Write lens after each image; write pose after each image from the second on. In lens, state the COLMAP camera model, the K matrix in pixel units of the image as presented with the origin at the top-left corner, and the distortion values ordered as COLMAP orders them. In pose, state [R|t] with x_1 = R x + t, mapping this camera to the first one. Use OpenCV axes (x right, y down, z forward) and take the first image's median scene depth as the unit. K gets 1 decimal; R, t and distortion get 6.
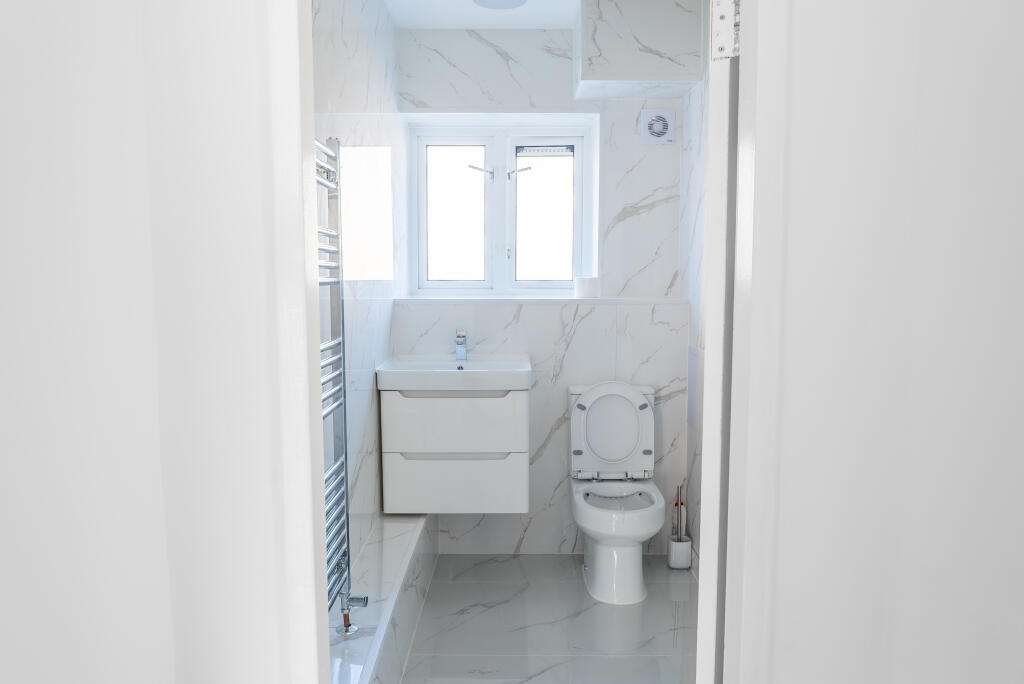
lens RADIAL K [[739.0, 0, 512.0], [0, 739.0, 342.0], [0, 0, 1]] dist [0.000445, -0.002678]
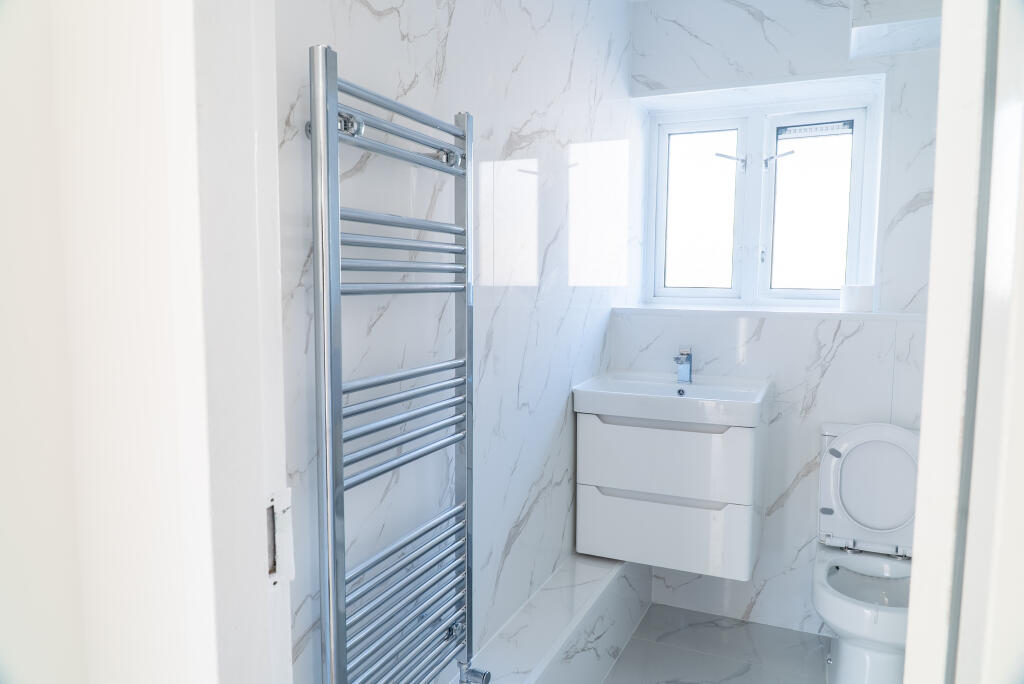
lens RADIAL K [[701.3, 0, 511.0], [0, 701.3, 345.1], [0, 0, 1]] dist [-0.009587, 0.000292]
pose [[0.908884, 0.044000, -0.414723, 0.079880], [-0.043660, 0.998993, 0.010305, -0.016684], [0.414758, 0.008741, 0.909890, 0.182208]]
